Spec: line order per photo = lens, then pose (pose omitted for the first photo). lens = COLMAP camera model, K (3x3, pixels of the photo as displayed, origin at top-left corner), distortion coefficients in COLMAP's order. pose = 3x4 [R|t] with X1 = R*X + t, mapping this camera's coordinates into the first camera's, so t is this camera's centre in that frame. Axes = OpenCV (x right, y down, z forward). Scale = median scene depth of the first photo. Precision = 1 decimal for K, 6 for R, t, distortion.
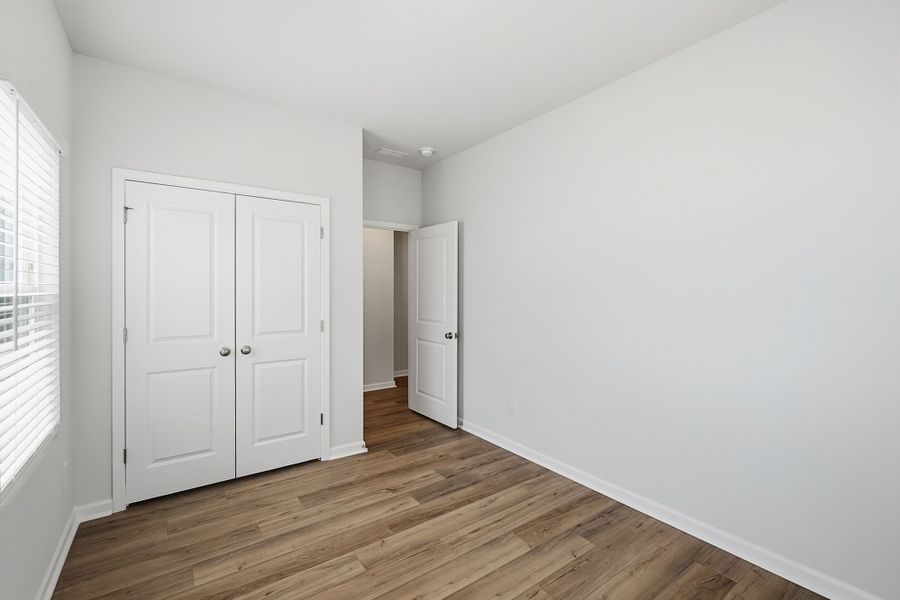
lens RADIAL K [[388.5, 0, 450.9], [0, 388.5, 294.9], [0, 0, 1]] dist [-0.002563, 0.000293]
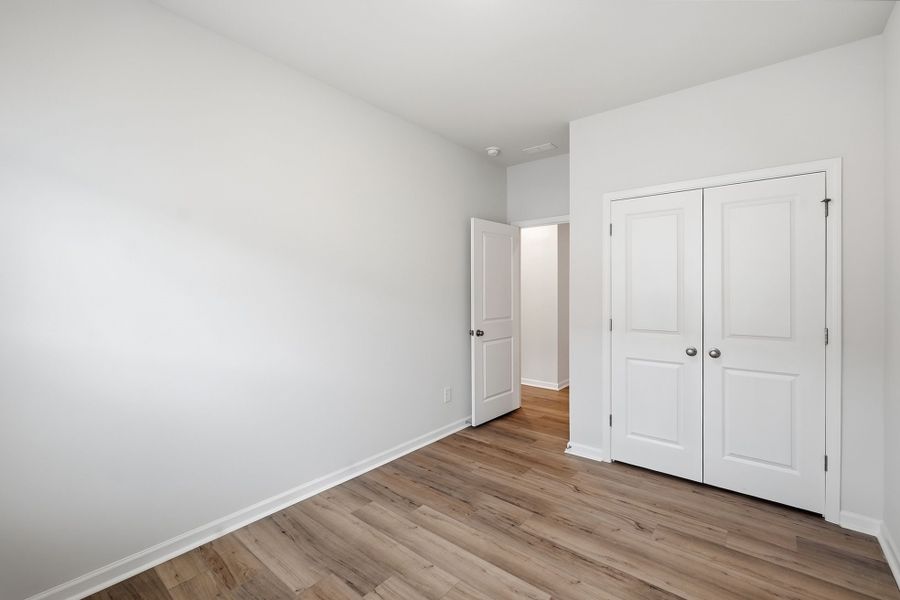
lens RADIAL K [[388.5, 0, 451.0], [0, 388.5, 295.5], [0, 0, 1]] dist [-0.002563, 0.000293]
pose [[0.263036, 0.013555, -0.964691, 0.209661], [-0.005608, 0.999906, 0.012521, -0.002024], [0.964770, 0.002117, 0.263087, 0.147524]]
